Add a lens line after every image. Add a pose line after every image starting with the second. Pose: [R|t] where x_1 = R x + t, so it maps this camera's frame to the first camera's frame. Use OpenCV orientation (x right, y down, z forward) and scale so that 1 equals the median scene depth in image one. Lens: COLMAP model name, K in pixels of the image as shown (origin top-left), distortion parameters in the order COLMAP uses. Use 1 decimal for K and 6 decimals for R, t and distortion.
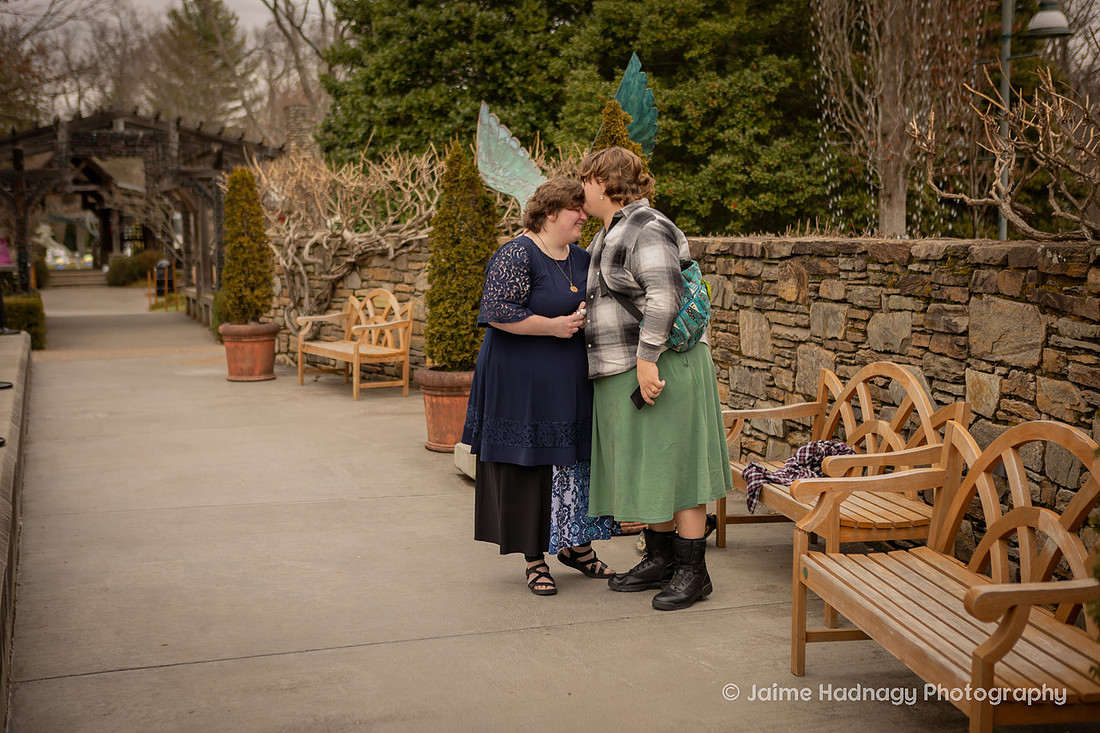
lens RADIAL K [[1434.7, 0, 550.0], [0, 1434.7, 366.5], [0, 0, 1]] dist [-0.009711, 0.030648]
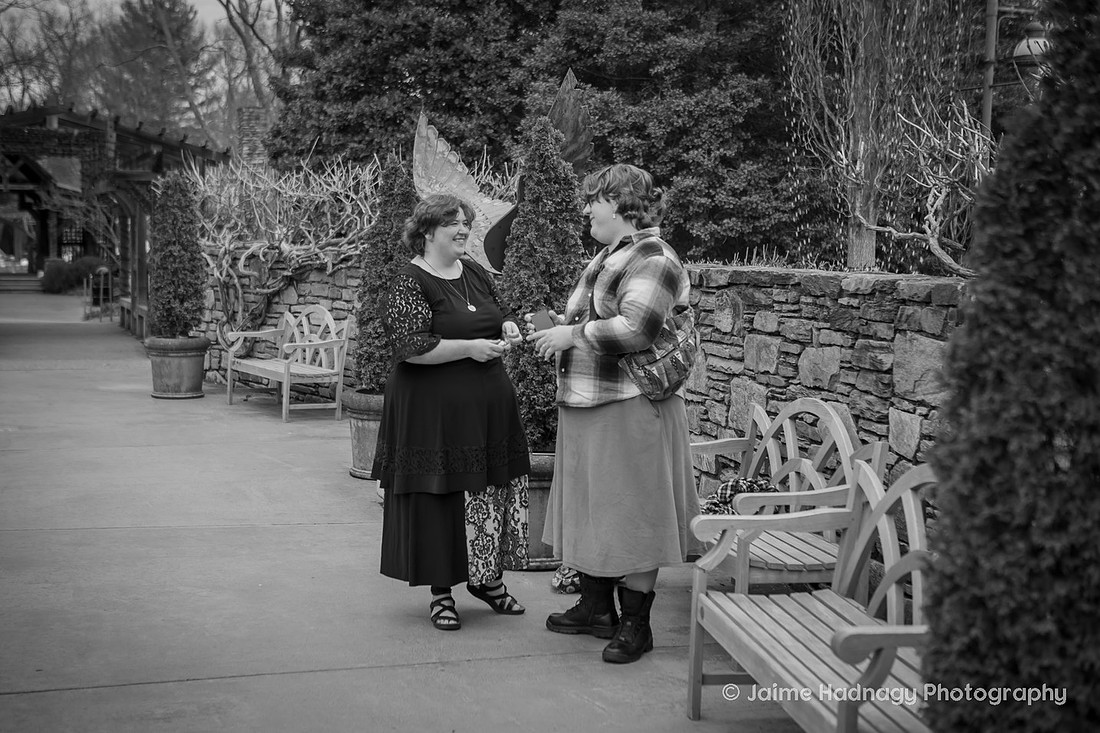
lens RADIAL K [[1530.0, 0, 550.0], [0, 1530.0, 366.5], [0, 0, 1]] dist [0.007018, 0.014147]
pose [[0.999293, 0.032475, 0.018926, 0.024482], [-0.032122, 0.999309, -0.018694, 0.000247], [-0.019520, 0.018073, 0.999646, -0.016162]]
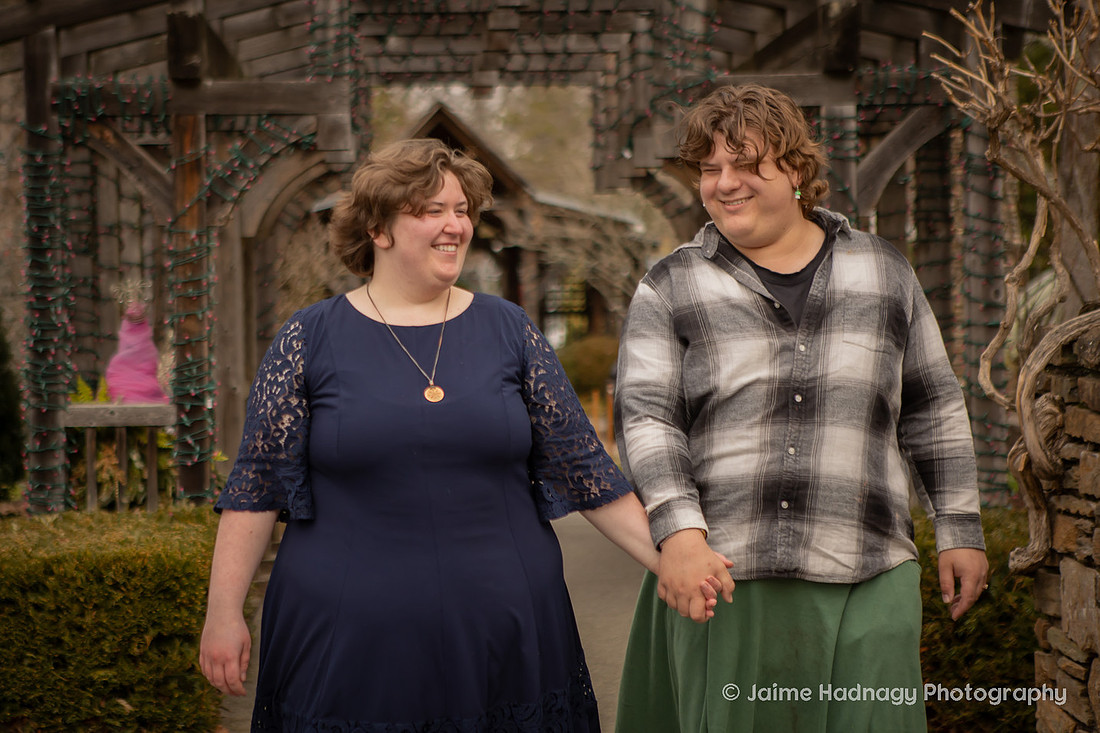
lens RADIAL K [[2497.6, 0, 446.6], [0, 2497.6, 328.9], [0, 0, 1]] dist [0.247761, -0.381037]
pose [[0.945560, 0.007235, -0.325367, -0.310025], [-0.033670, 0.996563, -0.075689, -0.102562], [0.323701, 0.082524, 0.942554, 1.101896]]
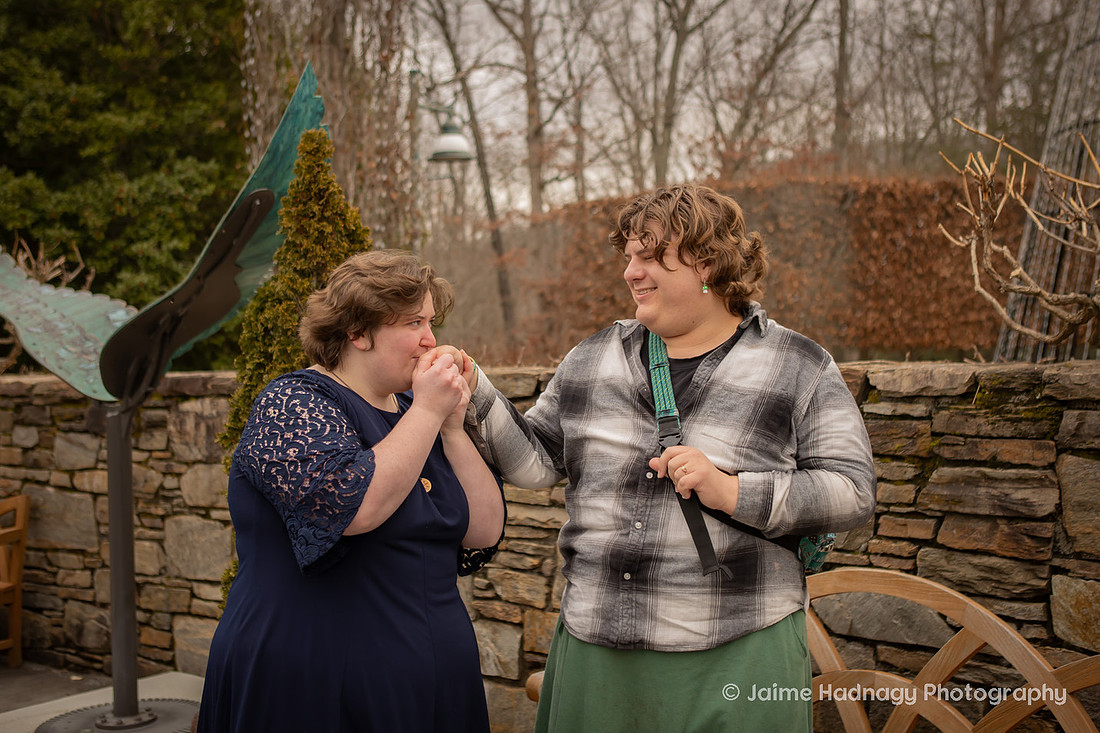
lens RADIAL K [[1348.2, 0, 567.5], [0, 1348.2, 296.7], [0, 0, 1]] dist [-0.050402, 0.067736]
pose [[0.856844, 0.007304, 0.515524, -0.102351], [0.067241, 0.989776, -0.125783, -0.034147], [-0.511172, 0.142441, 0.847593, 0.367077]]
